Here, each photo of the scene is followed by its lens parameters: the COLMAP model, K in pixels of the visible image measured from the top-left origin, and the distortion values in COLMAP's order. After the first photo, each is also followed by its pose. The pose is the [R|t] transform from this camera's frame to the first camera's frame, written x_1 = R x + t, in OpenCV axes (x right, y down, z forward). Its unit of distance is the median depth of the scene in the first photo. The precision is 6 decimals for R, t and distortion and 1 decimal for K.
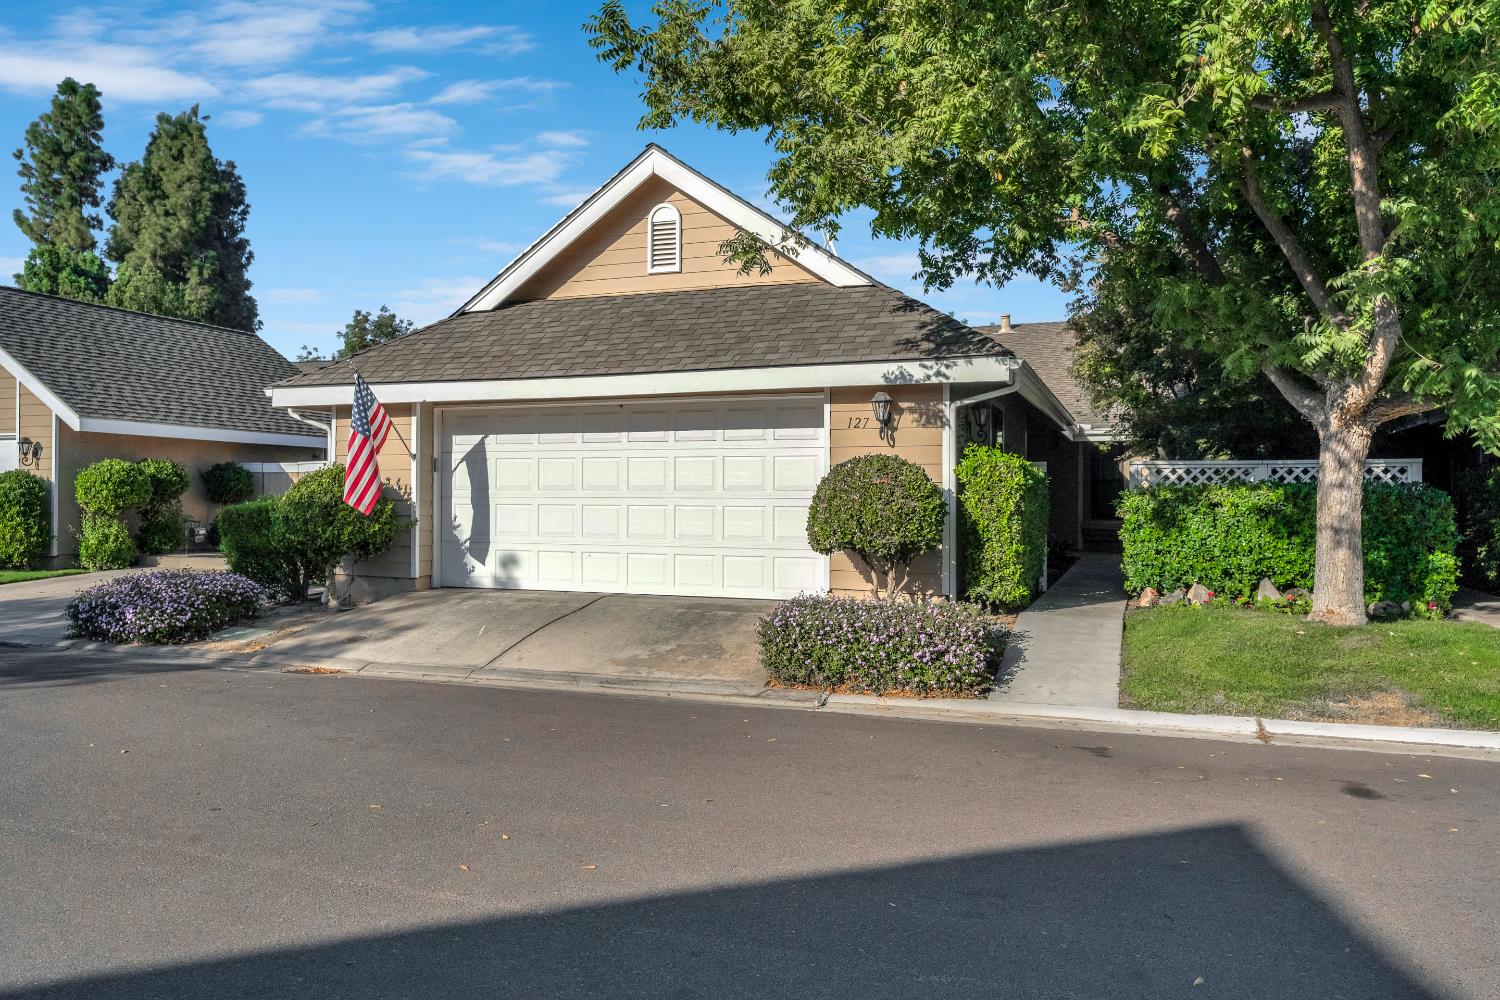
lens RADIAL K [[1088.5, 0, 760.4], [0, 1088.5, 505.8], [0, 0, 1]] dist [0.005209, 0.004283]
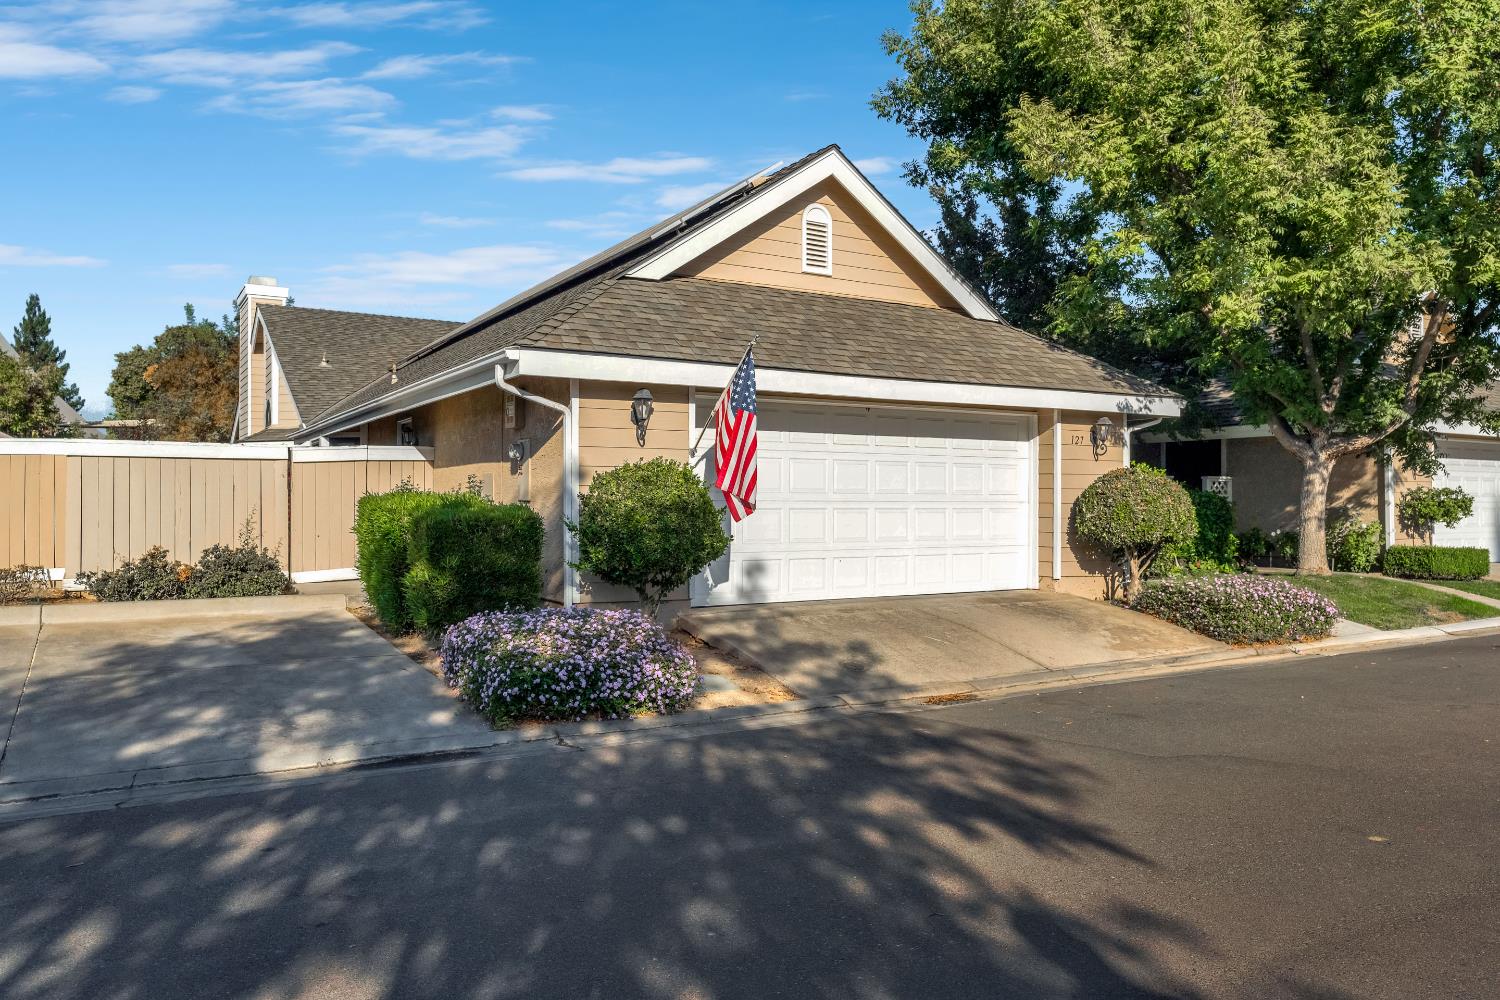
lens RADIAL K [[1088.5, 0, 755.7], [0, 1088.5, 497.2], [0, 0, 1]] dist [0.005209, 0.004283]
pose [[0.620714, -0.000969, 0.784036, -0.981235], [0.001124, 0.999999, 0.000347, -0.011490], [-0.784036, 0.000666, 0.620715, 0.465511]]
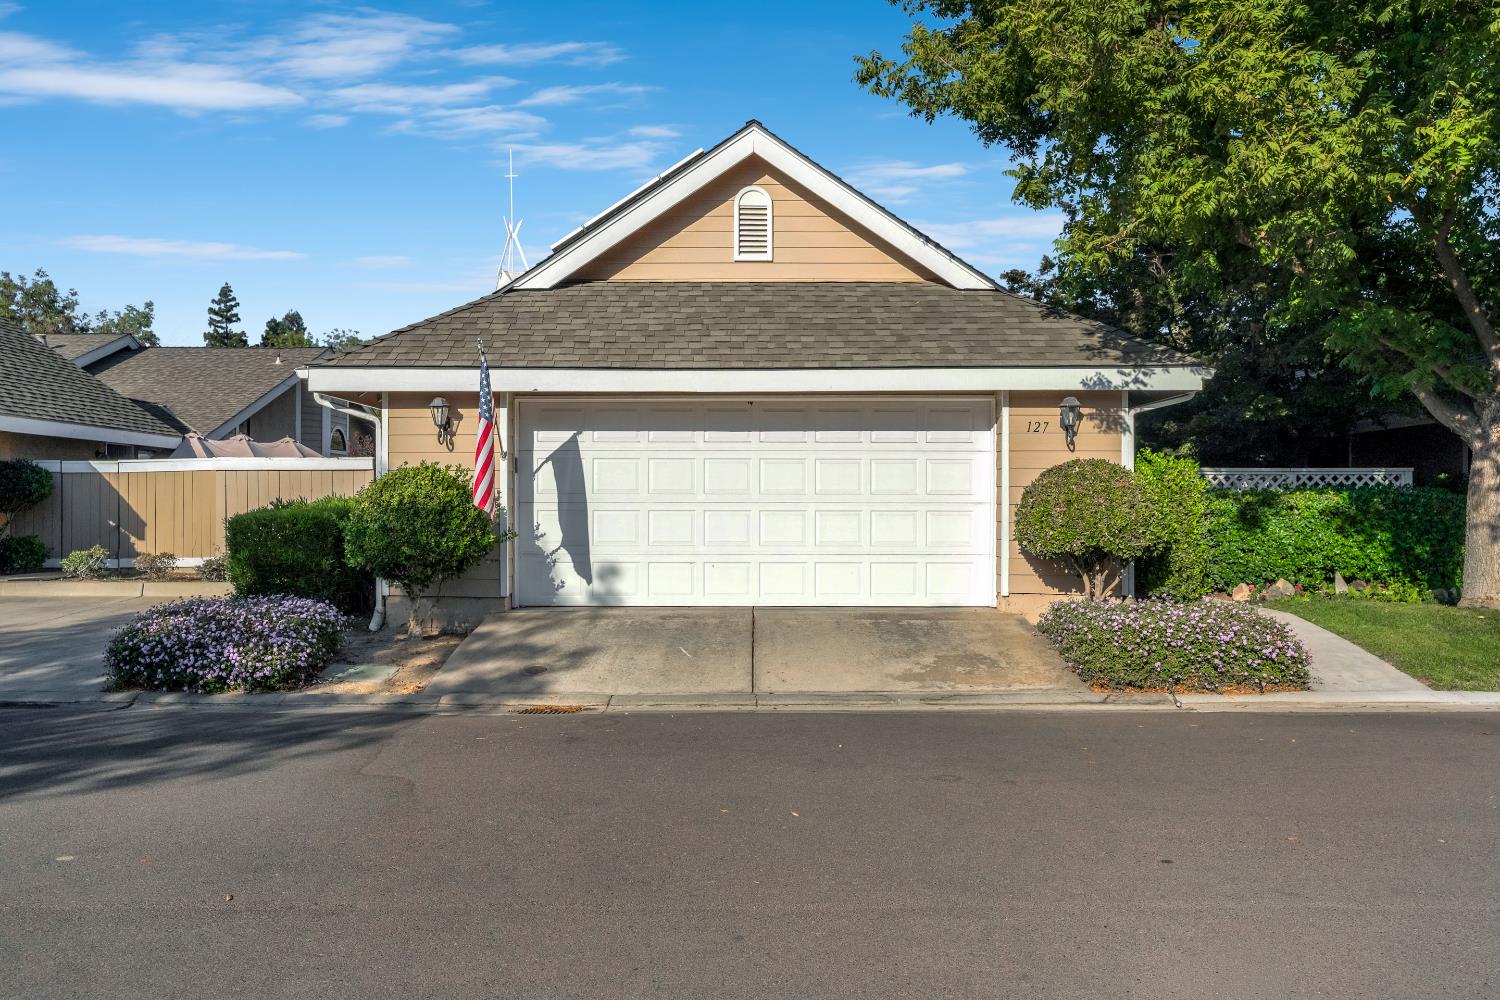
lens RADIAL K [[1088.5, 0, 752.0], [0, 1088.5, 532.2], [0, 0, 1]] dist [0.005209, 0.004283]
pose [[0.937733, -0.011687, 0.347161, -0.452435], [0.004916, 0.999780, 0.020377, -0.000960], [-0.347323, -0.017402, 0.937584, 0.133135]]
